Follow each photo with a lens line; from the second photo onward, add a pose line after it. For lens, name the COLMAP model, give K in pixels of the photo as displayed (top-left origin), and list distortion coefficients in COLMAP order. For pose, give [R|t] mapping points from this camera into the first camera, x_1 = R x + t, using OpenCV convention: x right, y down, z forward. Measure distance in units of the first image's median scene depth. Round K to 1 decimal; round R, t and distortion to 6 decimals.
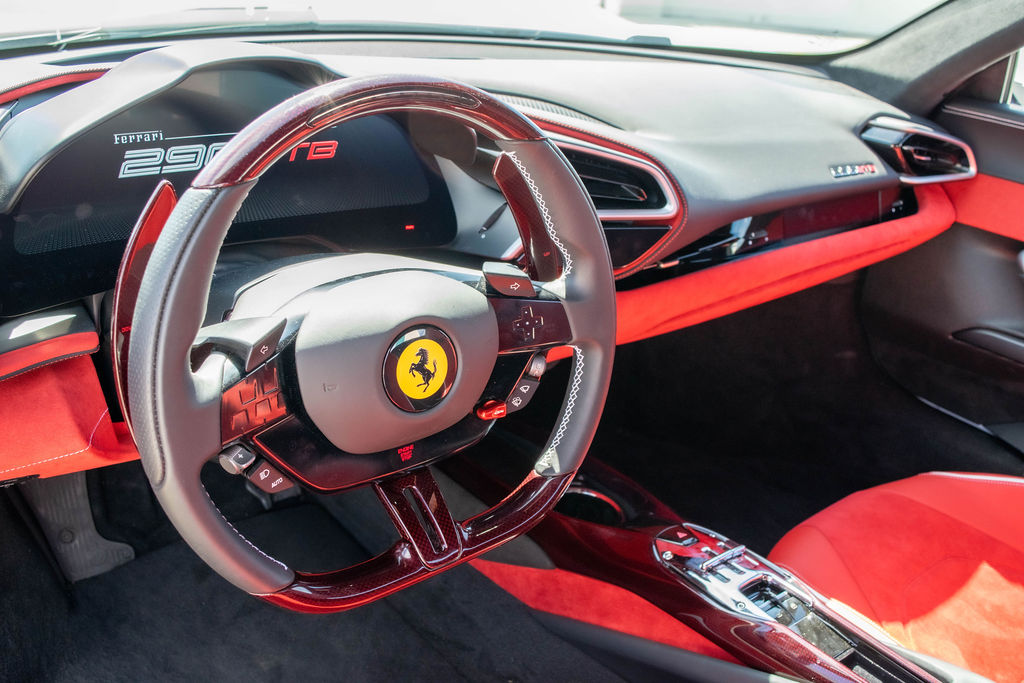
lens RADIAL K [[997.9, 0, 512.0], [0, 997.9, 341.5], [0, 0, 1]] dist [-0.074451, 0.014832]
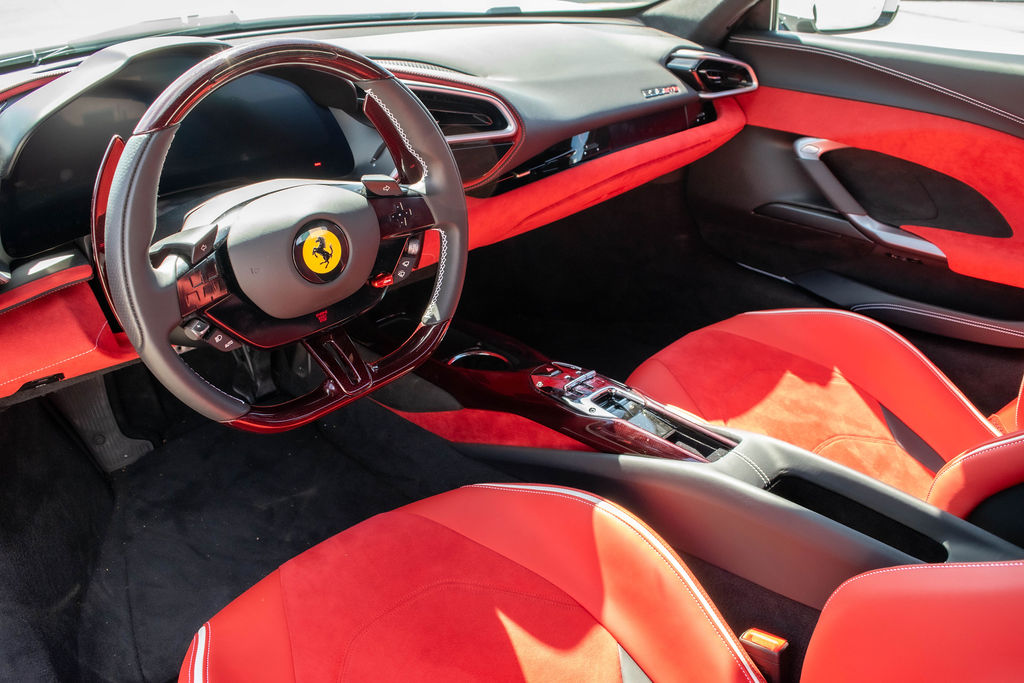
lens RADIAL K [[807.9, 0, 512.0], [0, 807.9, 341.5], [0, 0, 1]] dist [-0.087301, 0.005791]
pose [[0.990638, -0.123642, 0.057869, 0.063574], [0.118660, 0.989476, 0.082811, 0.062190], [-0.067499, -0.075169, 0.994884, -0.100675]]
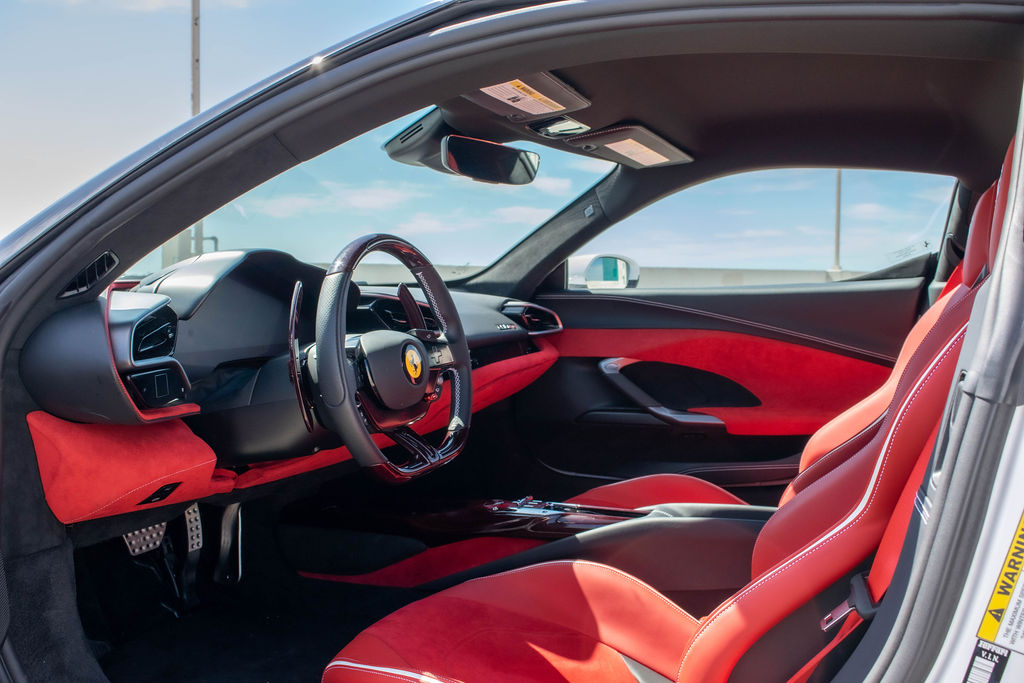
lens RADIAL K [[899.9, 0, 512.0], [0, 899.9, 341.5], [0, 0, 1]] dist [-0.084208, 0.003158]
pose [[0.880445, -0.118312, 0.459151, -0.533310], [0.256635, 0.933171, -0.251656, 0.356475], [-0.398692, 0.339404, 0.851968, -0.502217]]
